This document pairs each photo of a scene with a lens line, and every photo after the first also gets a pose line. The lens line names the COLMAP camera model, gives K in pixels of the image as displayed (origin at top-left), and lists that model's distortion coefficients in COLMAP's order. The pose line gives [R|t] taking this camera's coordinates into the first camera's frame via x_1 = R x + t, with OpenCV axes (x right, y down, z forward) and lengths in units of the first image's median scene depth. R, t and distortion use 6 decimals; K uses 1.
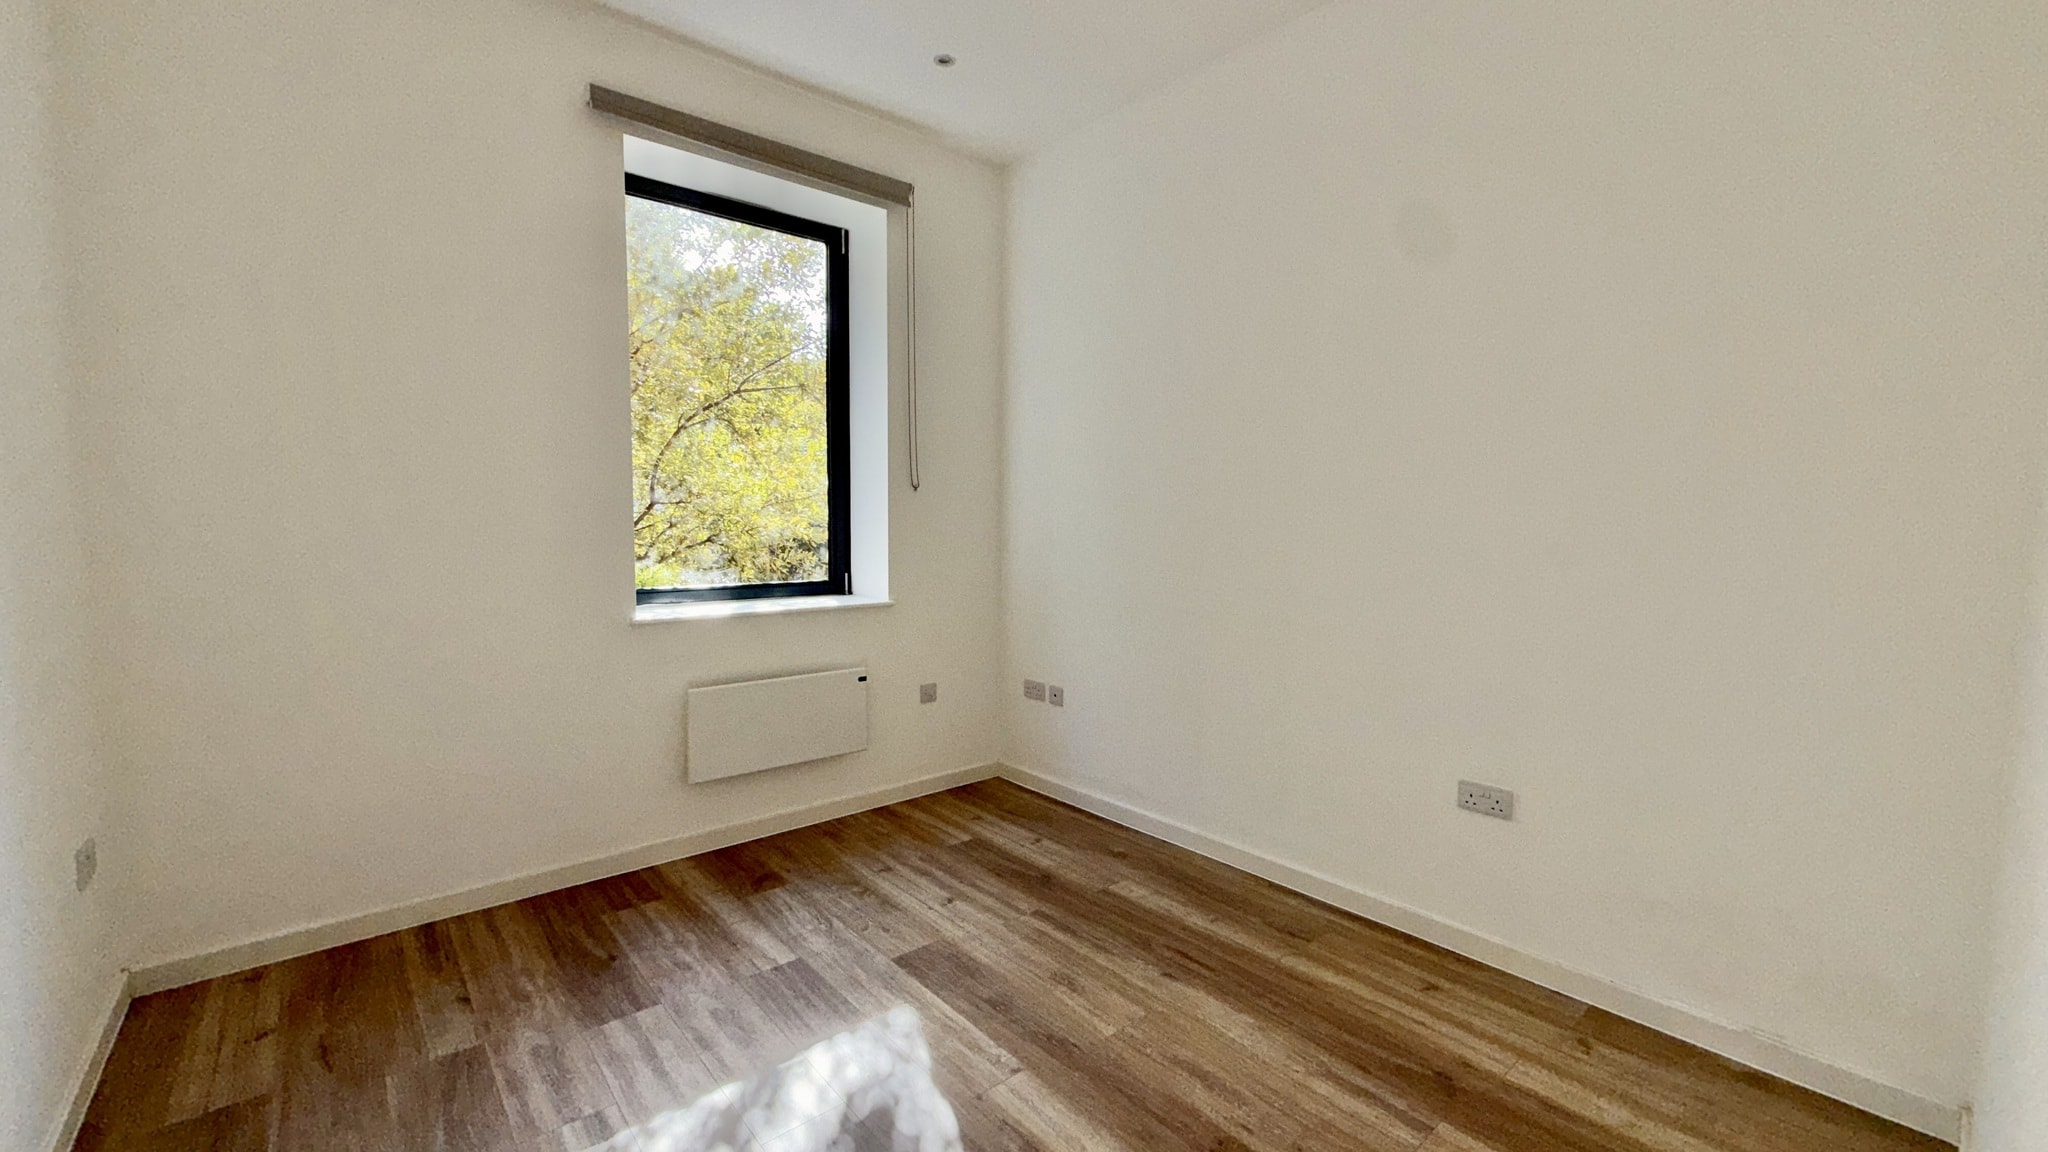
lens RADIAL K [[816.2, 0, 1018.2], [0, 816.2, 577.1], [0, 0, 1]] dist [0.000845, -0.000315]
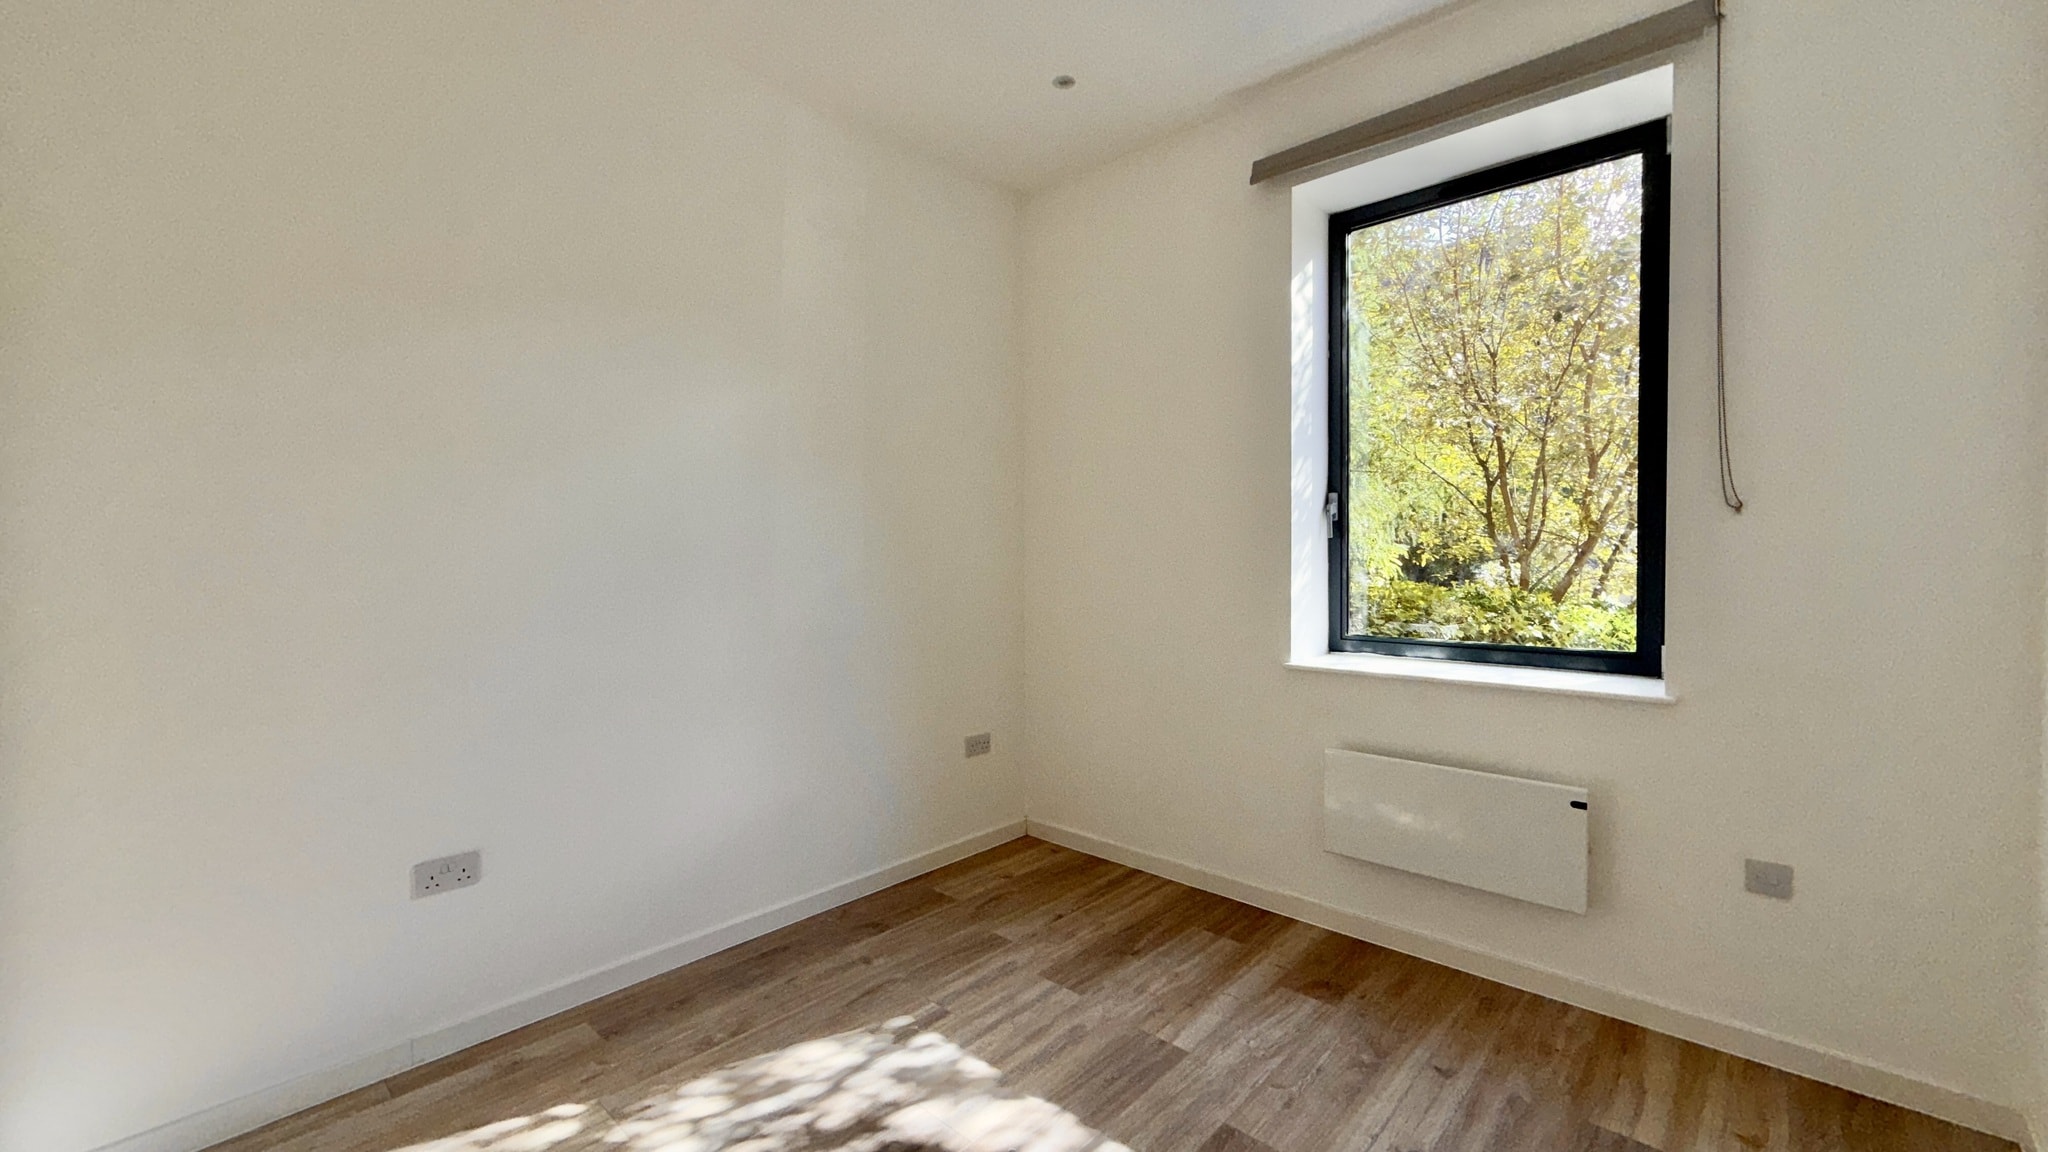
lens RADIAL K [[816.2, 0, 1018.2], [0, 816.2, 577.1], [0, 0, 1]] dist [0.000845, -0.000315]
pose [[0.120386, 0.024227, -0.992432, 0.535850], [-0.065190, 0.997737, 0.016449, -0.054195], [0.990584, 0.062717, 0.121693, 0.607265]]
